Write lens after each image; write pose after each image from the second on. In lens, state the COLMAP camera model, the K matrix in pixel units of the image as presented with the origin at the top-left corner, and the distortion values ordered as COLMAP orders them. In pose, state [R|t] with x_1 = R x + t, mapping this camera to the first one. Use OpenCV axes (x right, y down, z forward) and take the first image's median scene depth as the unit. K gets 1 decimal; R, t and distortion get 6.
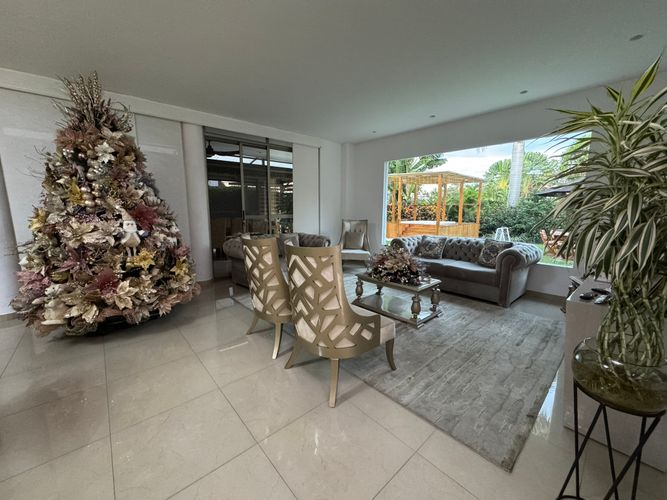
lens RADIAL K [[267.3, 0, 332.0], [0, 267.3, 248.4], [0, 0, 1]] dist [-0.001161, 0.000195]
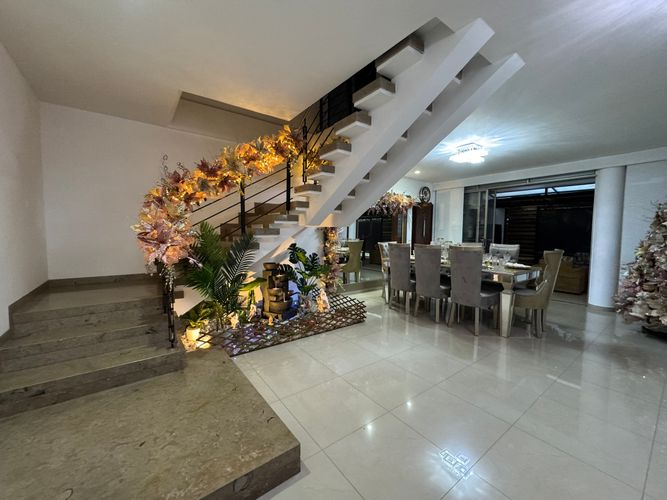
lens RADIAL K [[267.3, 0, 332.0], [0, 267.3, 248.4], [0, 0, 1]] dist [-0.001161, 0.000195]
pose [[-0.085865, 0.060184, -0.994487, 0.589675], [-0.157199, 0.984852, 0.073174, 0.059077], [0.983827, 0.162615, -0.075104, -0.650475]]
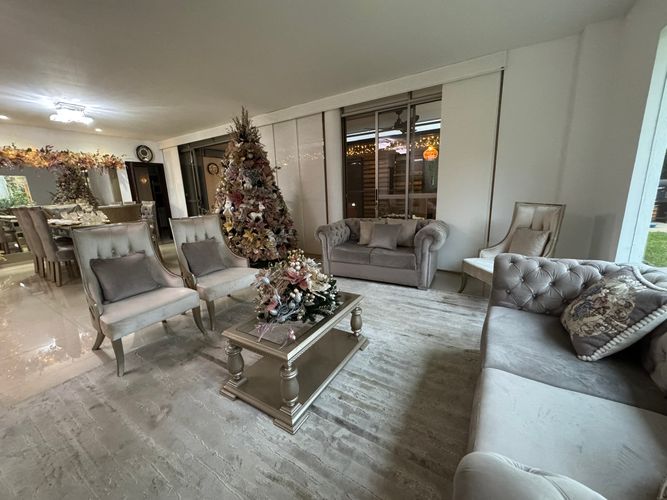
lens RADIAL K [[267.3, 0, 332.0], [0, 267.3, 248.4], [0, 0, 1]] dist [-0.001161, 0.000195]
pose [[0.277744, 0.195319, -0.940590, 1.080427], [-0.101667, 0.979590, 0.173397, -0.172343], [0.955260, 0.047467, 0.291932, 1.223083]]
